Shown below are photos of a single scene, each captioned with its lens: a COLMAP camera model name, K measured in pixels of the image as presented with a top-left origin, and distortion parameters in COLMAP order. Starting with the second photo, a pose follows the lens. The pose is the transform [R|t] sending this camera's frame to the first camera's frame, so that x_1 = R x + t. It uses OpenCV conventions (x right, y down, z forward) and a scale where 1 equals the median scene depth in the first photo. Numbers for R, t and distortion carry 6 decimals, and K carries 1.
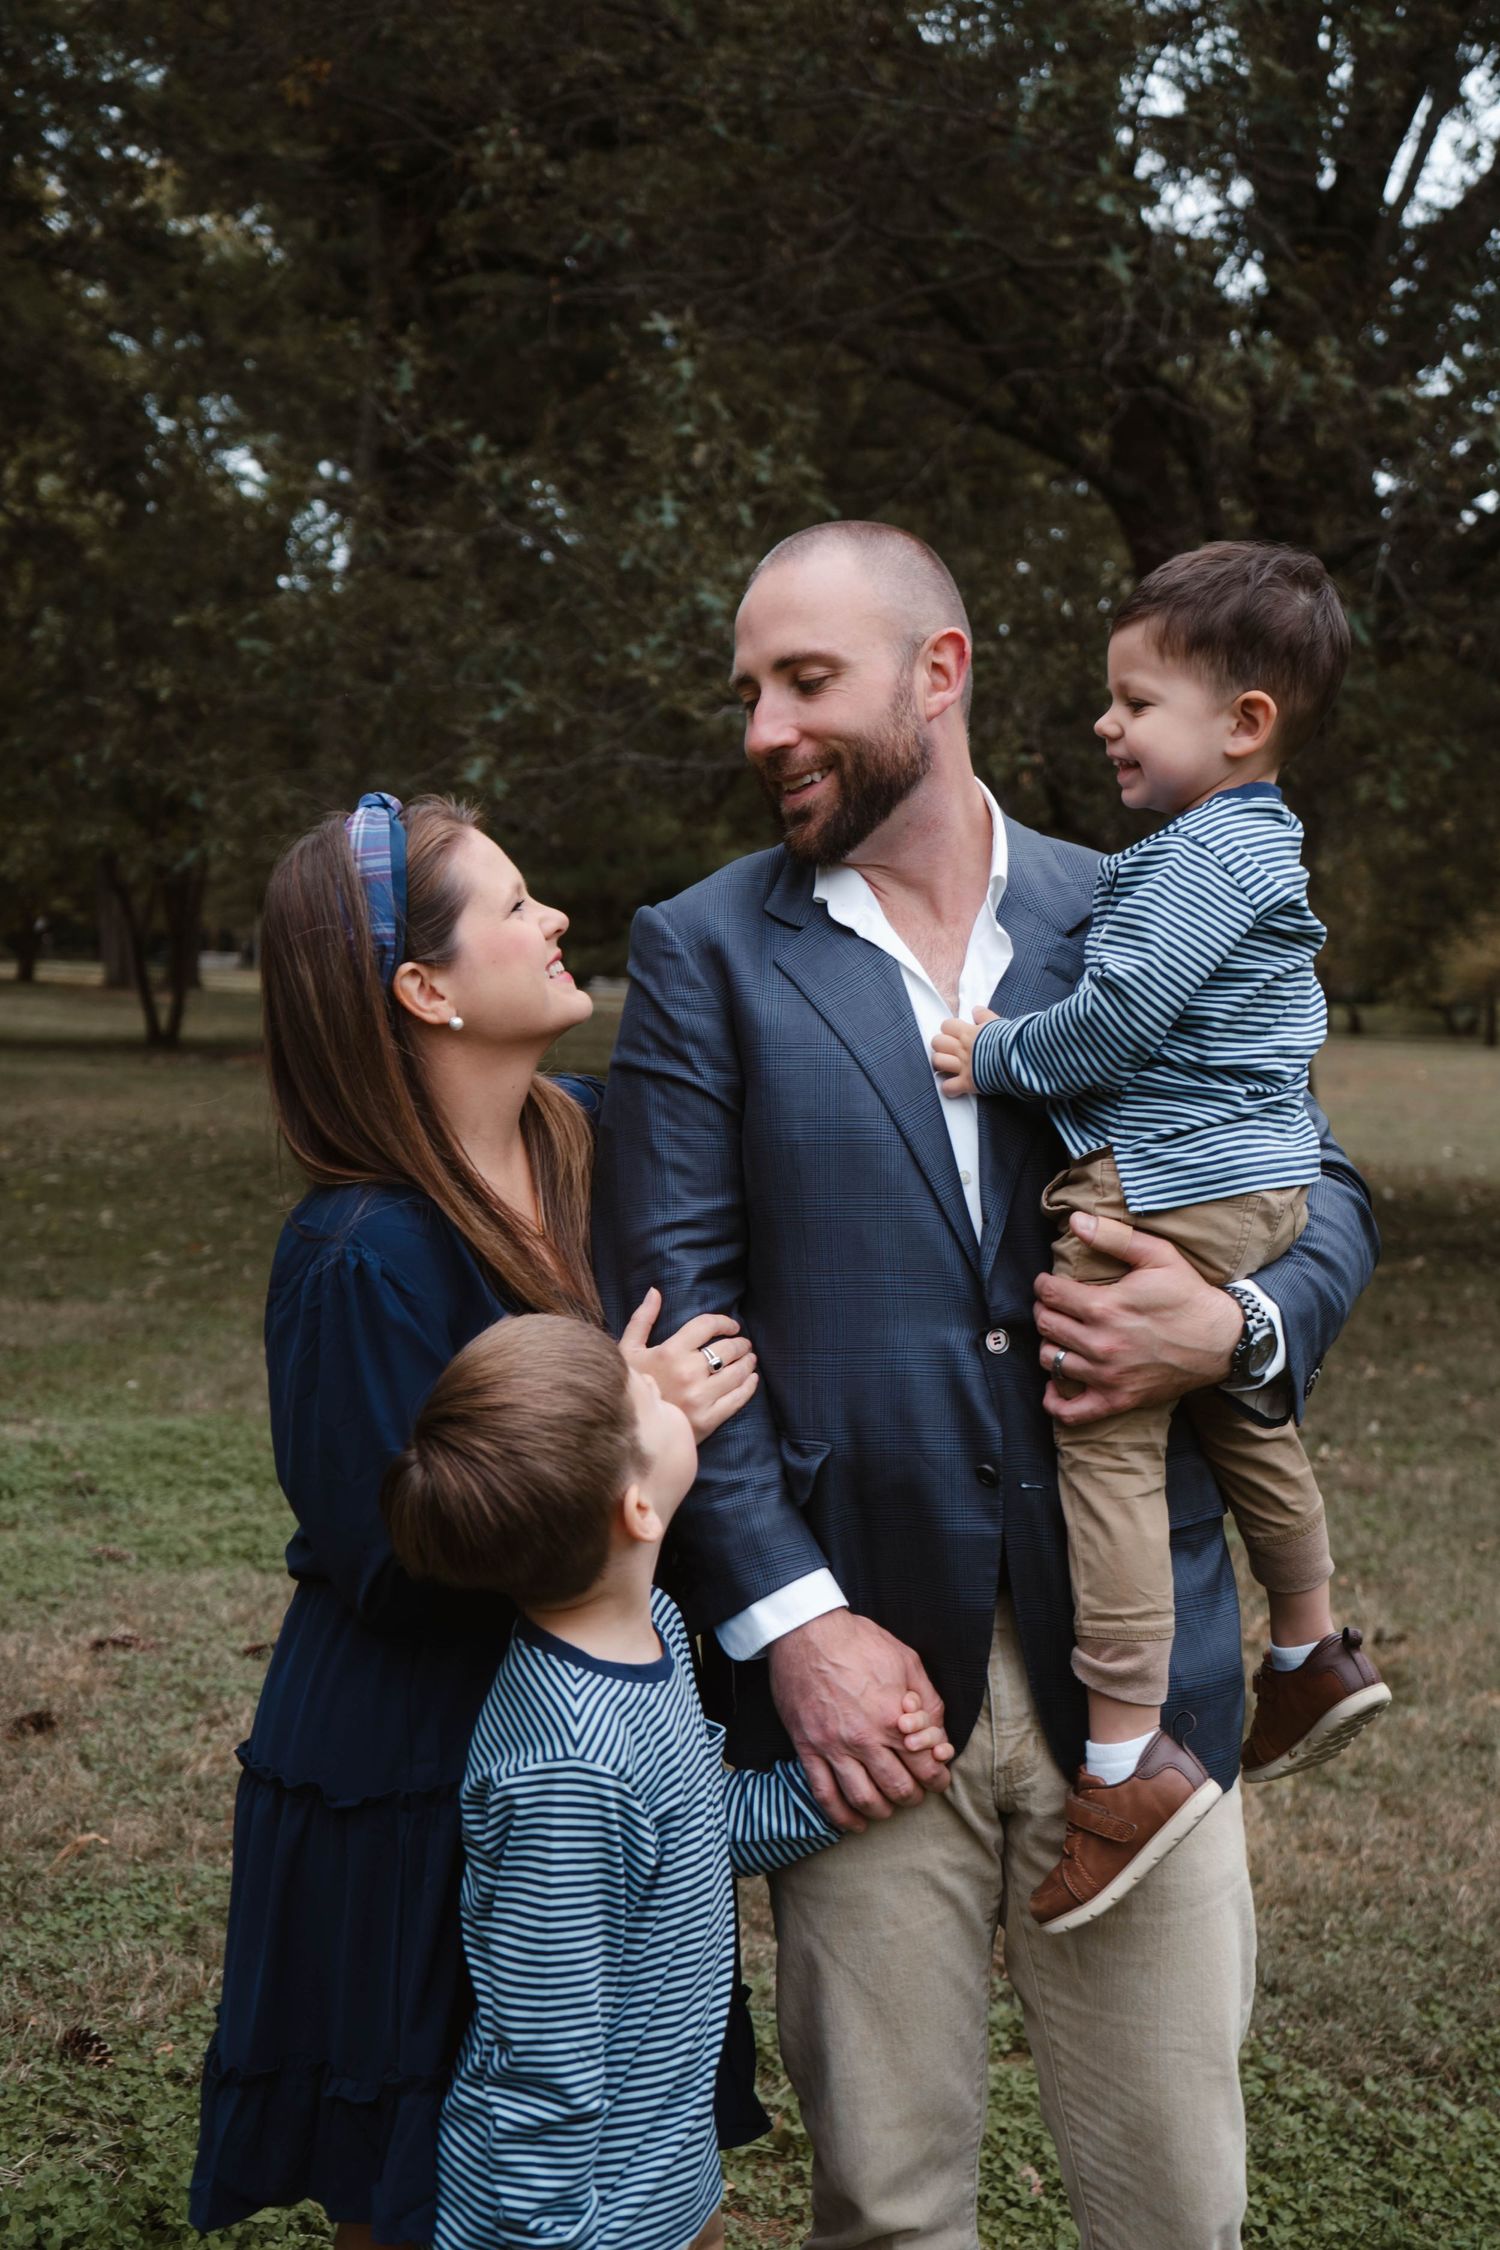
lens RADIAL K [[2822.7, 0, 750.0], [0, 2822.7, 1125.0], [0, 0, 1]] dist [0.013535, 0.365885]
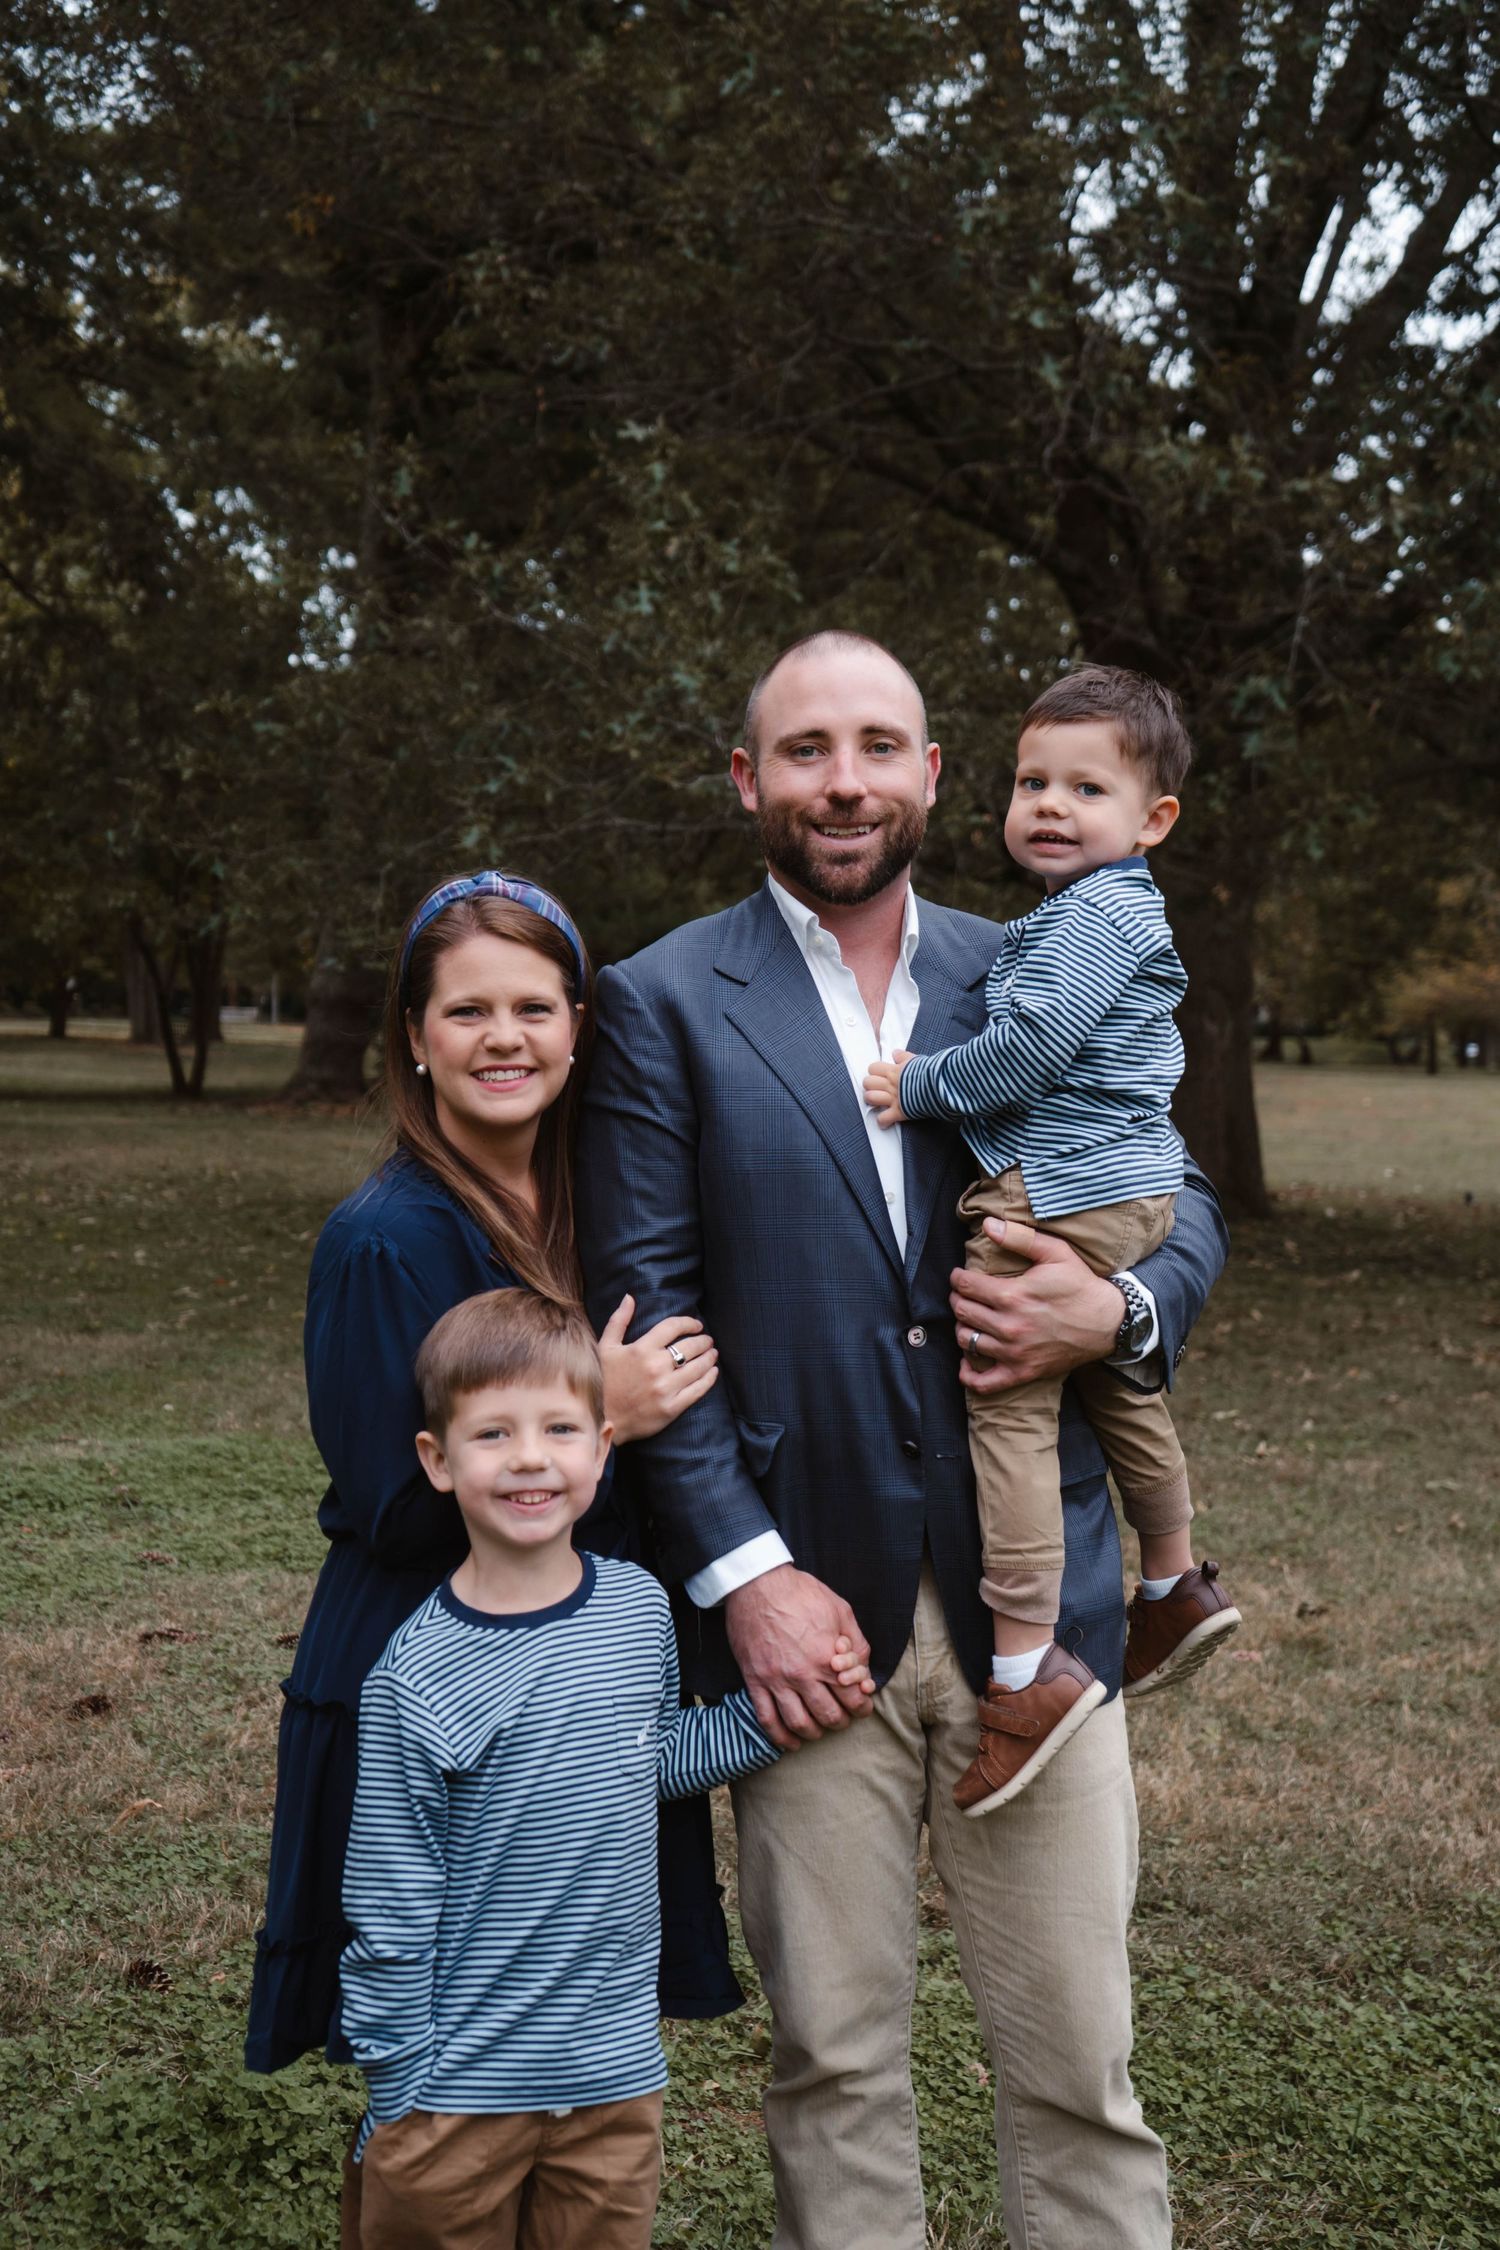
lens RADIAL K [[2827.9, 0, 750.0], [0, 2827.9, 1125.0], [0, 0, 1]] dist [0.027123, 0.103713]
pose [[0.999836, -0.017688, -0.003999, 0.016299], [0.017628, 0.999740, -0.014486, 0.004389], [0.004254, 0.014413, 0.999887, -0.129358]]
